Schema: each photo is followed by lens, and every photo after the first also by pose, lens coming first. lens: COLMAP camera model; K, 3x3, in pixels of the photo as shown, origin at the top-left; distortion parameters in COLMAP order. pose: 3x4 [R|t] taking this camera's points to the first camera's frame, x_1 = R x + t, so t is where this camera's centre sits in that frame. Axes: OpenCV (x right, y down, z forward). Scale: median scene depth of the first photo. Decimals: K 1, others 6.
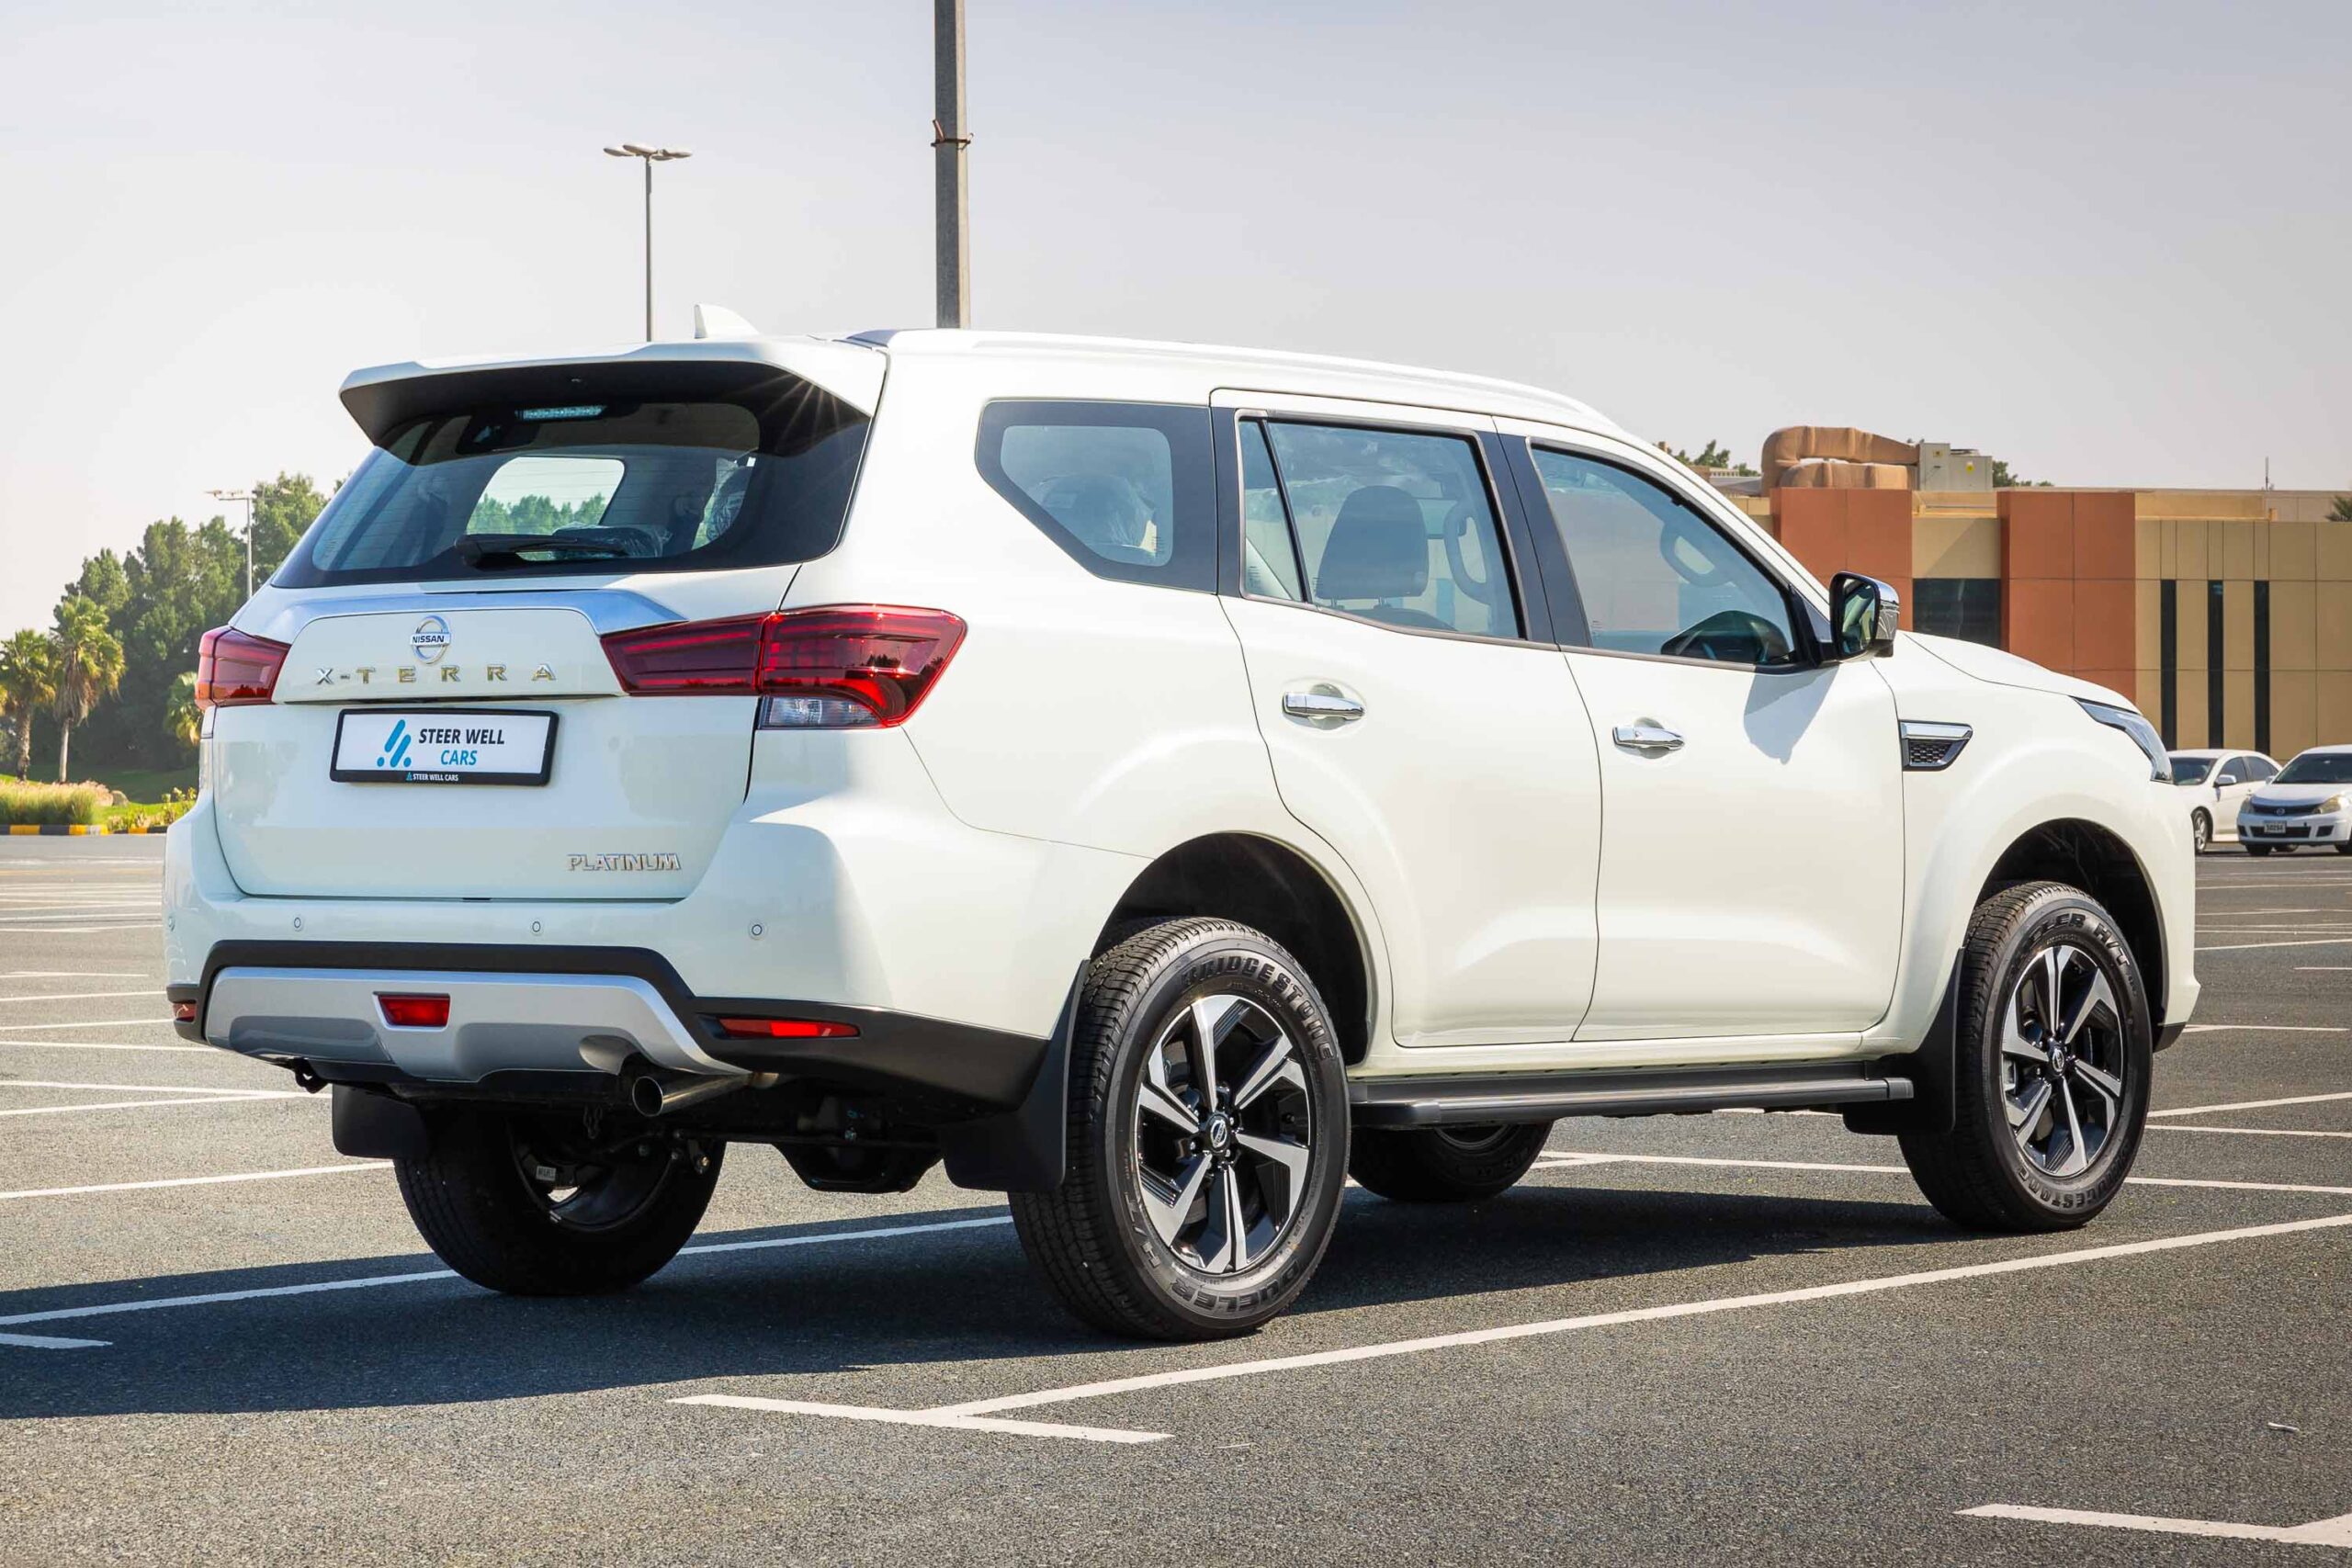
lens RADIAL K [[5674.1, 0, 1176.0], [0, 5674.1, 784.0], [0, 0, 1]] dist [0.004703, 0.217658]
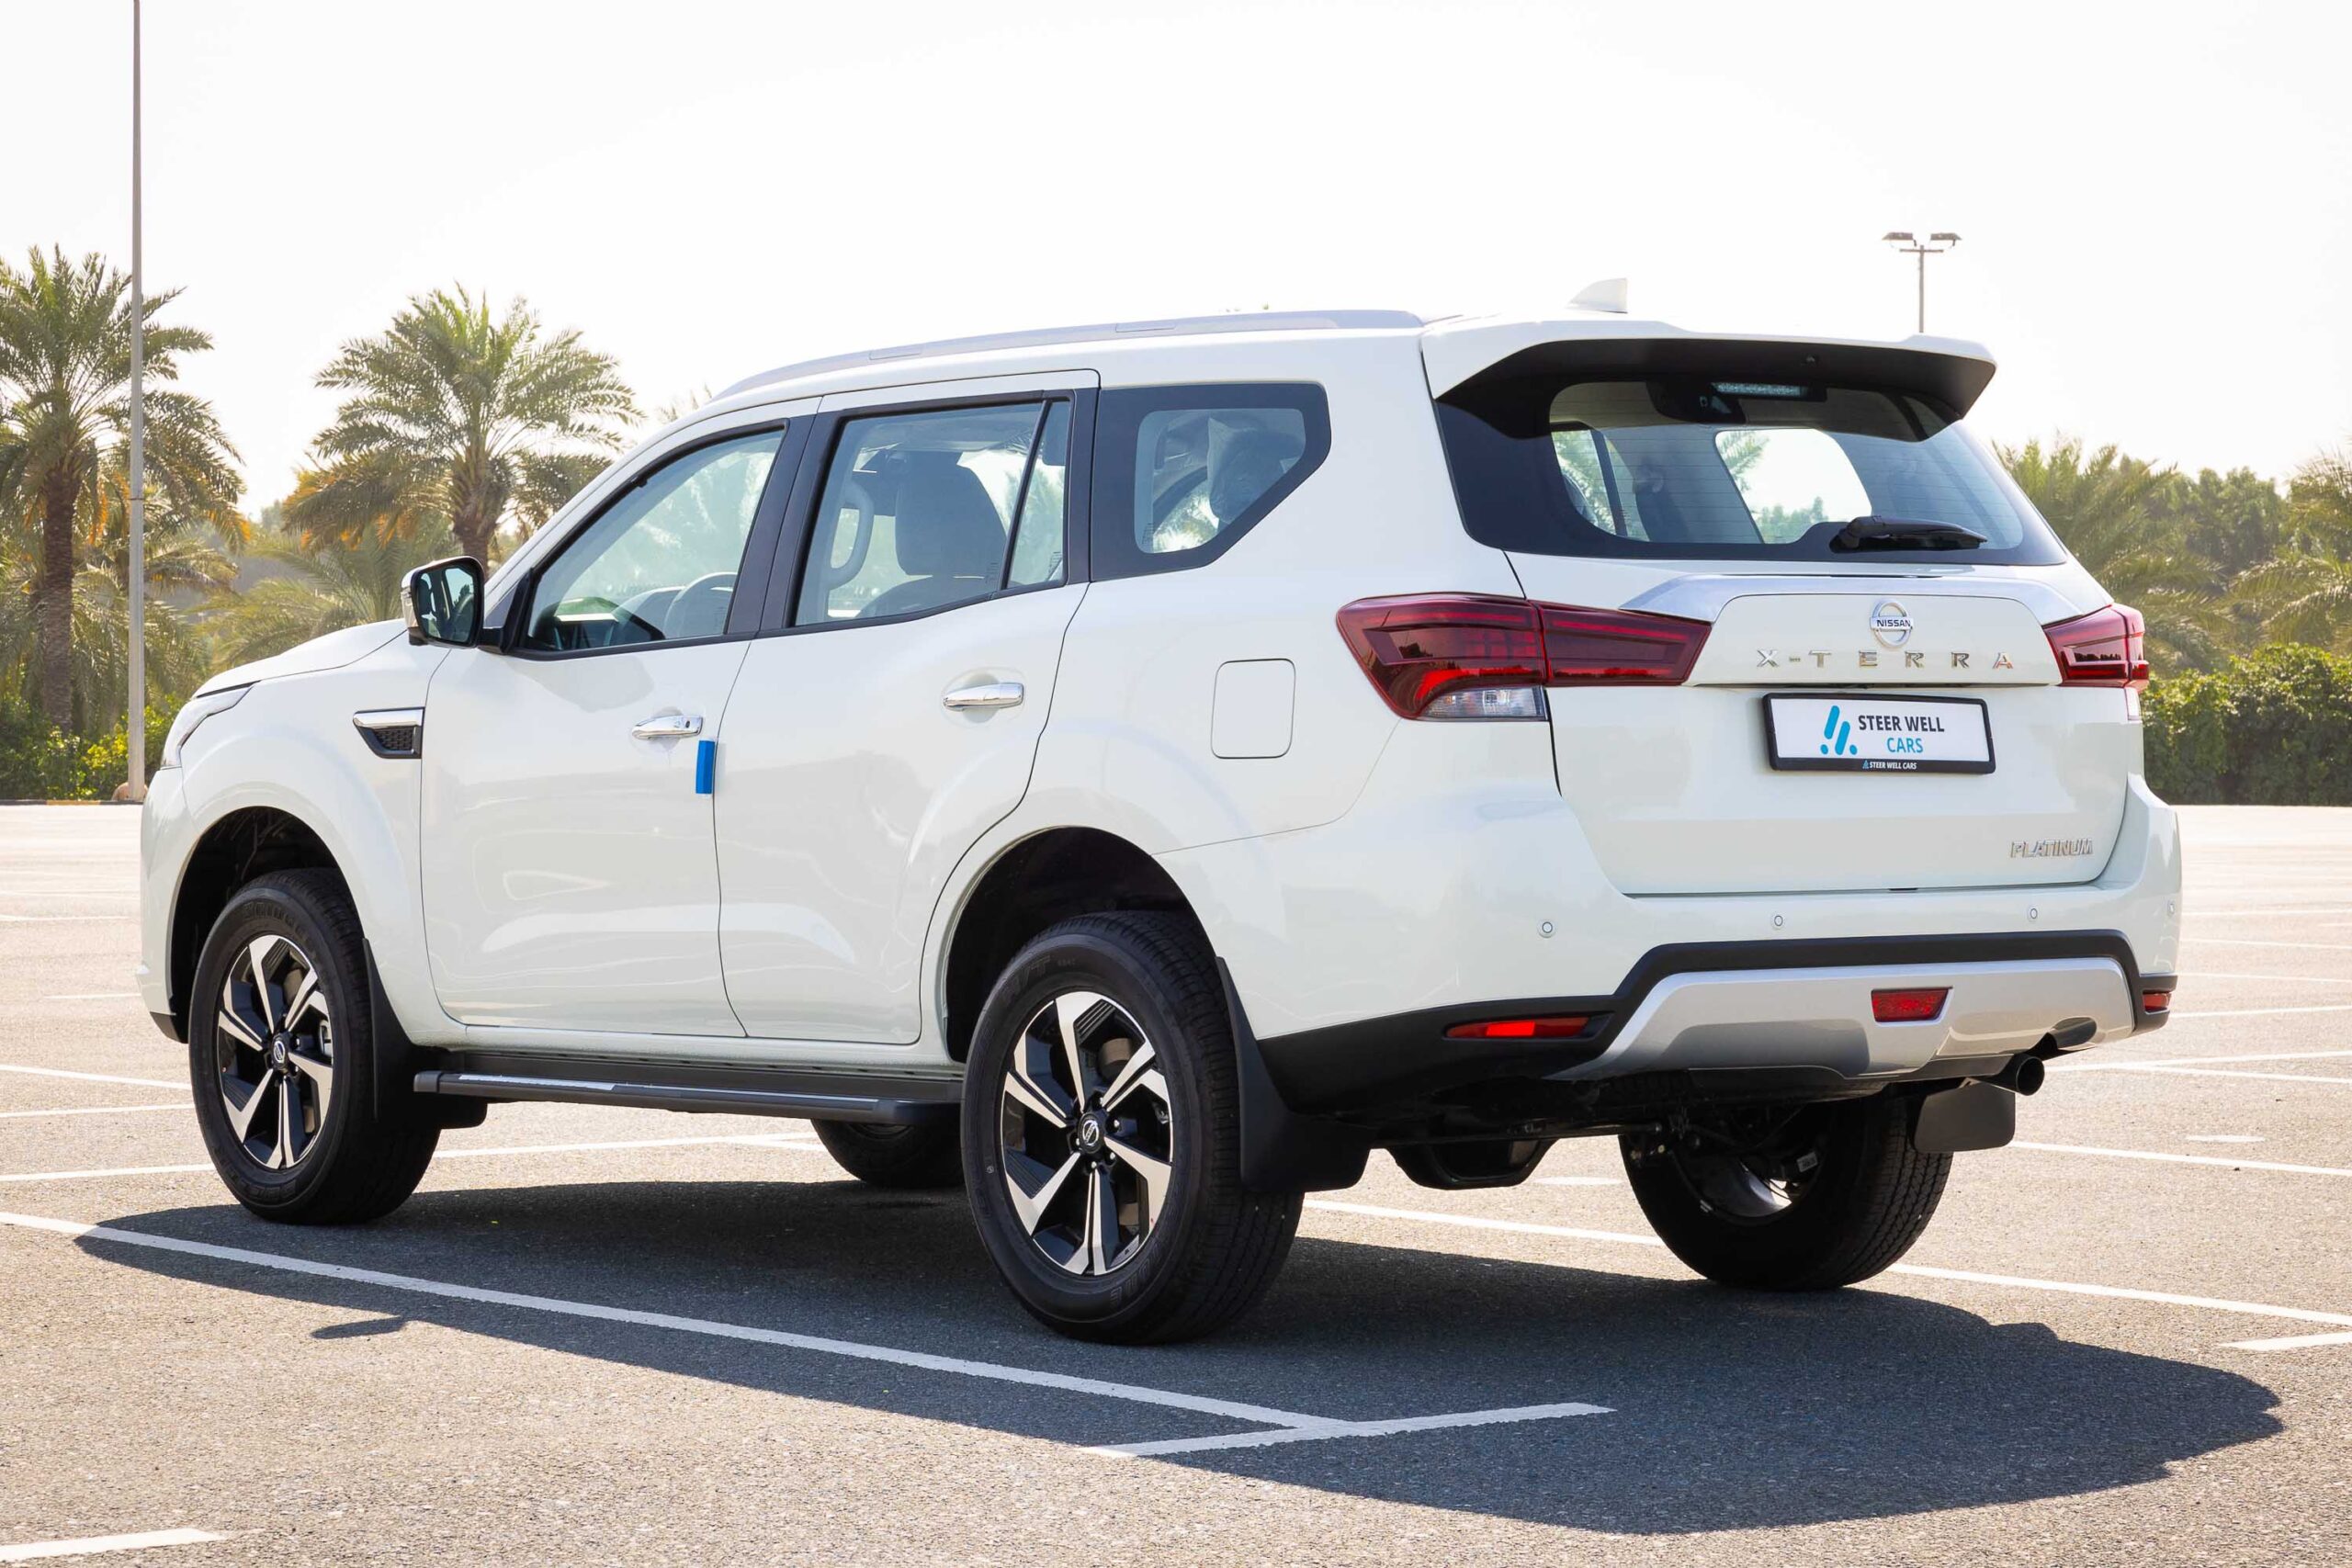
lens RADIAL K [[4719.5, 0, 1176.0], [0, 4719.5, 784.0], [0, 0, 1]] dist [0.518915, -0.072301]
pose [[0.227914, -0.003420, 0.973675, -0.938614], [0.000629, 0.999994, 0.003365, -0.000815], [-0.973681, -0.000155, 0.227915, 0.917215]]
